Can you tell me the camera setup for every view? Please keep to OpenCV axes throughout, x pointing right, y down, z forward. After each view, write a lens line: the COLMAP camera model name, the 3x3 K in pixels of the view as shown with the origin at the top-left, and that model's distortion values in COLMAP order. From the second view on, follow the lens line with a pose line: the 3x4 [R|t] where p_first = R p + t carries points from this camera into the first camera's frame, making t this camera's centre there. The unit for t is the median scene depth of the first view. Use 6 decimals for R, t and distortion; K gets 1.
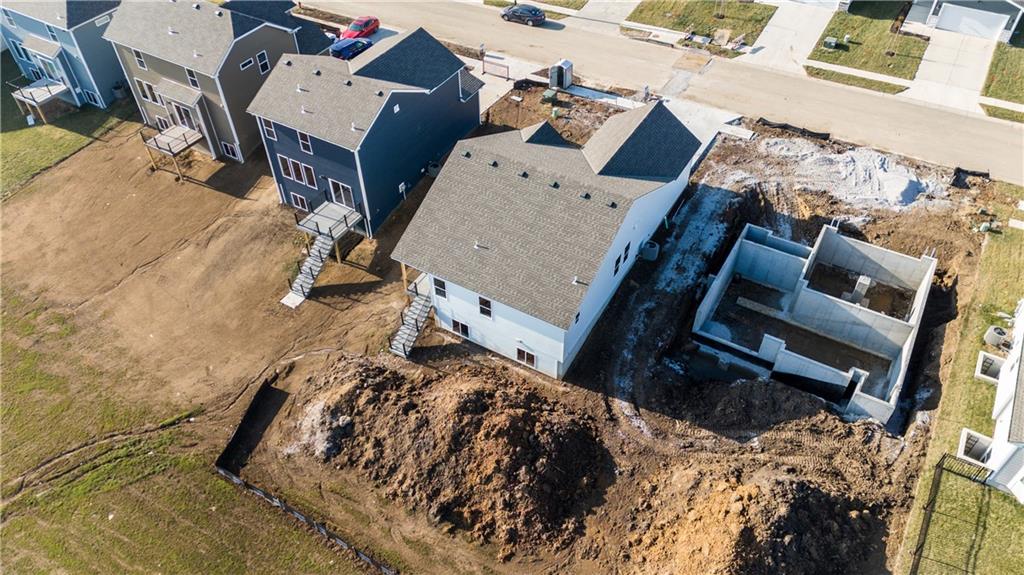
lens RADIAL K [[748.4, 0, 514.9], [0, 748.4, 287.3], [0, 0, 1]] dist [0.076190, -0.068637]
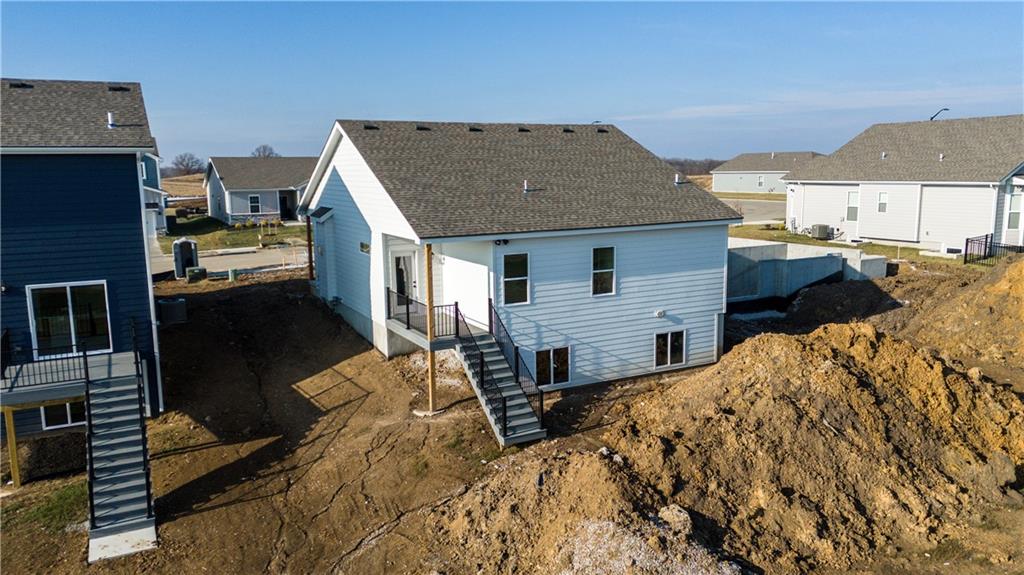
lens RADIAL K [[748.4, 0, 514.9], [0, 748.4, 287.3], [0, 0, 1]] dist [0.076190, -0.068637]
pose [[0.526093, -0.135767, 0.839520, -0.441750], [0.606200, 0.752222, -0.258232, 0.113672], [-0.596446, 0.644771, 0.478040, 0.644495]]
